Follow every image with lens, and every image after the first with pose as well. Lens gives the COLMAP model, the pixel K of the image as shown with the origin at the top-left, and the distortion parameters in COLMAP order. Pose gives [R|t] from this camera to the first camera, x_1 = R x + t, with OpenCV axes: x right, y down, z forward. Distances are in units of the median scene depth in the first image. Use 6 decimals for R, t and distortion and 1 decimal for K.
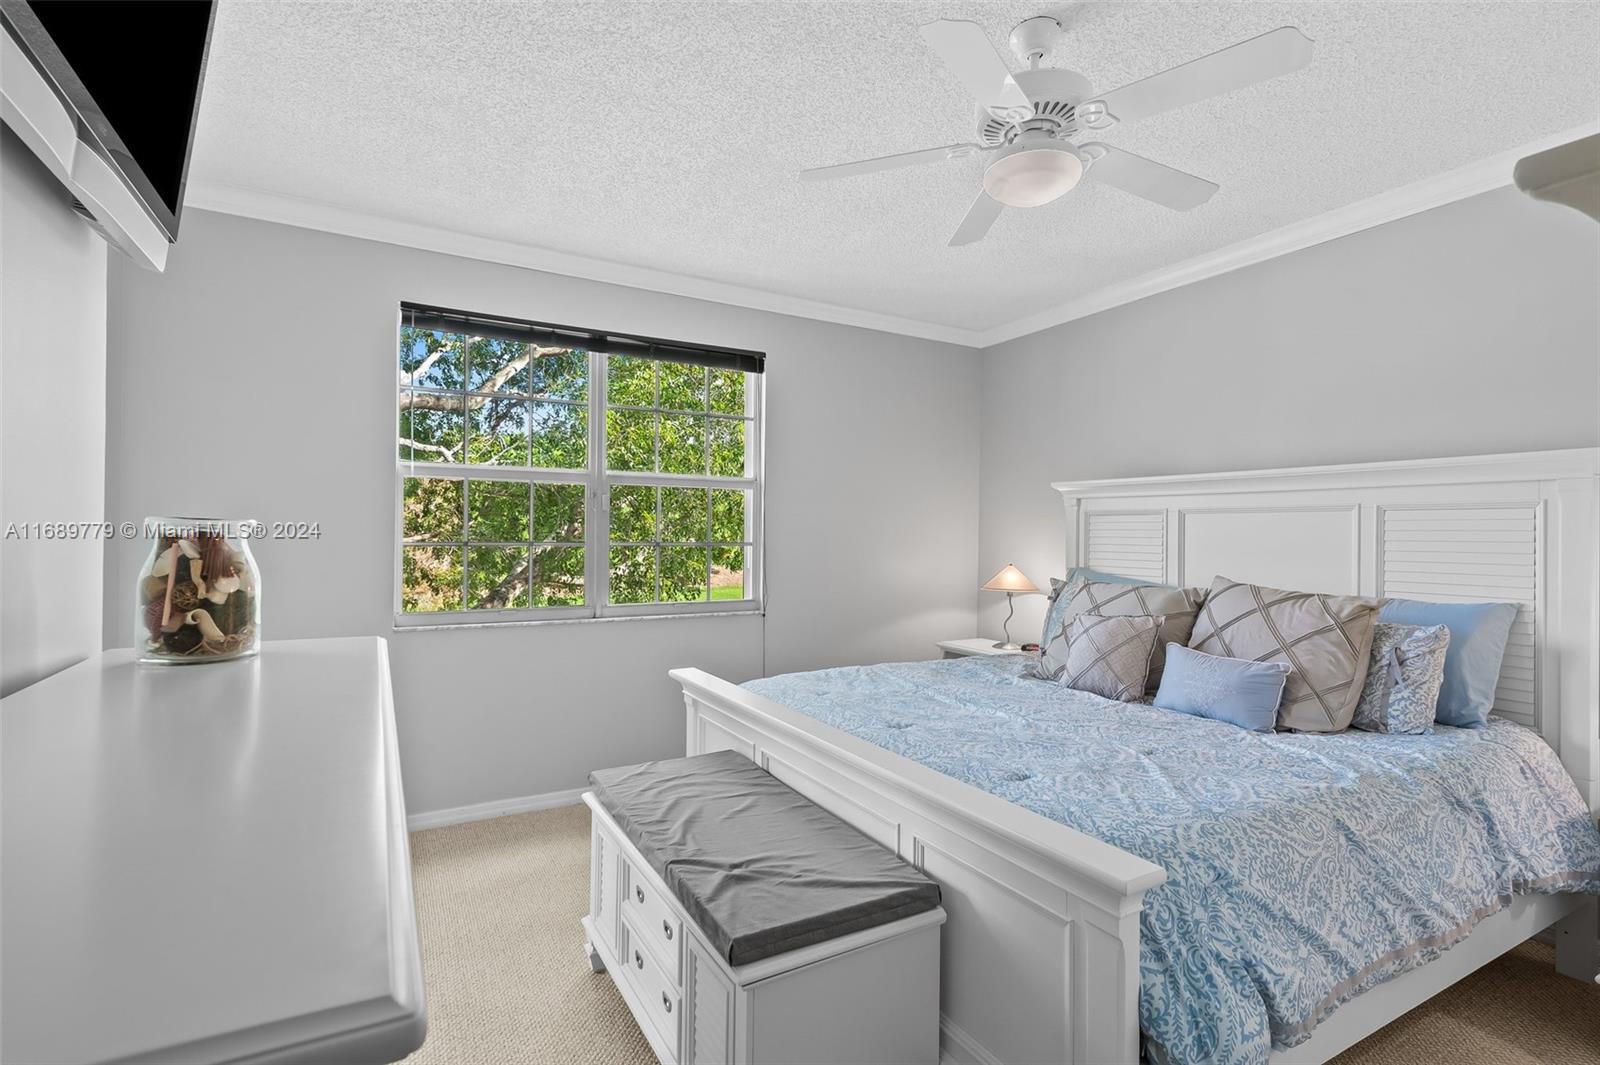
lens RADIAL K [[752.3, 0, 804.5], [0, 752.3, 530.3], [0, 0, 1]] dist [0.009441, -0.000447]
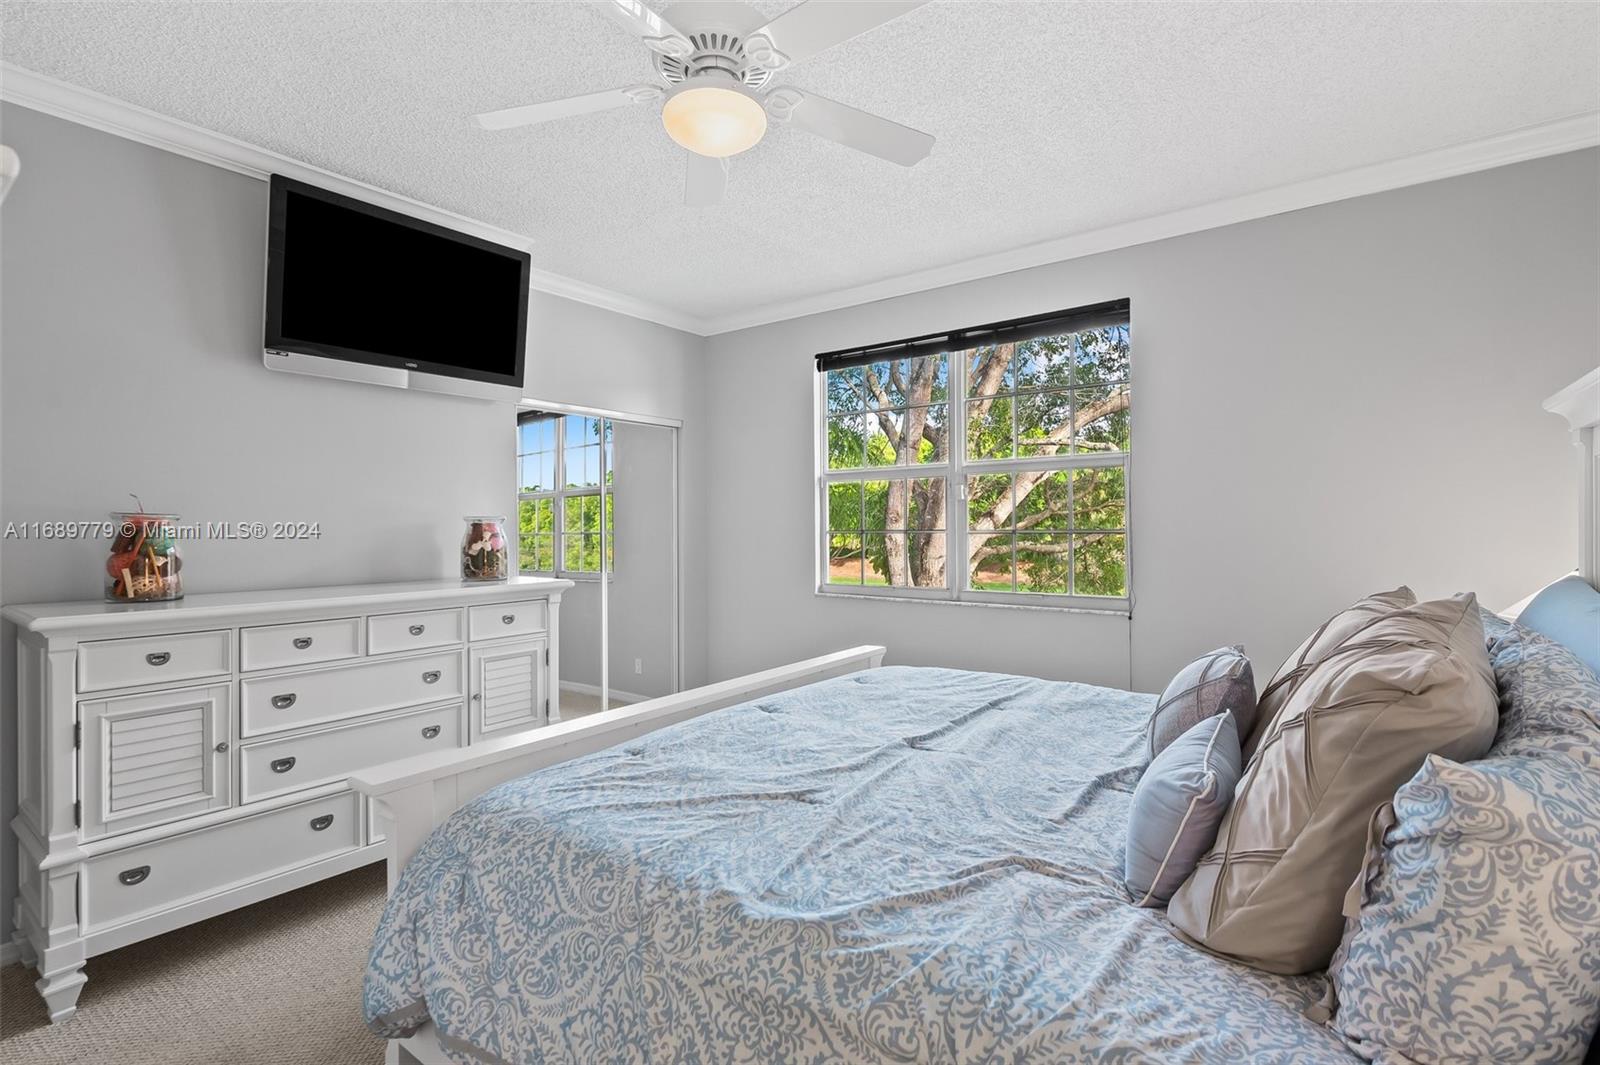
lens RADIAL K [[752.3, 0, 805.6], [0, 752.3, 531.2], [0, 0, 1]] dist [0.009441, -0.000447]
pose [[0.399944, -0.005155, -0.916525, 1.036679], [0.012022, 0.999928, -0.000378, 0.026301], [0.916461, -0.010867, 0.399977, 0.639584]]
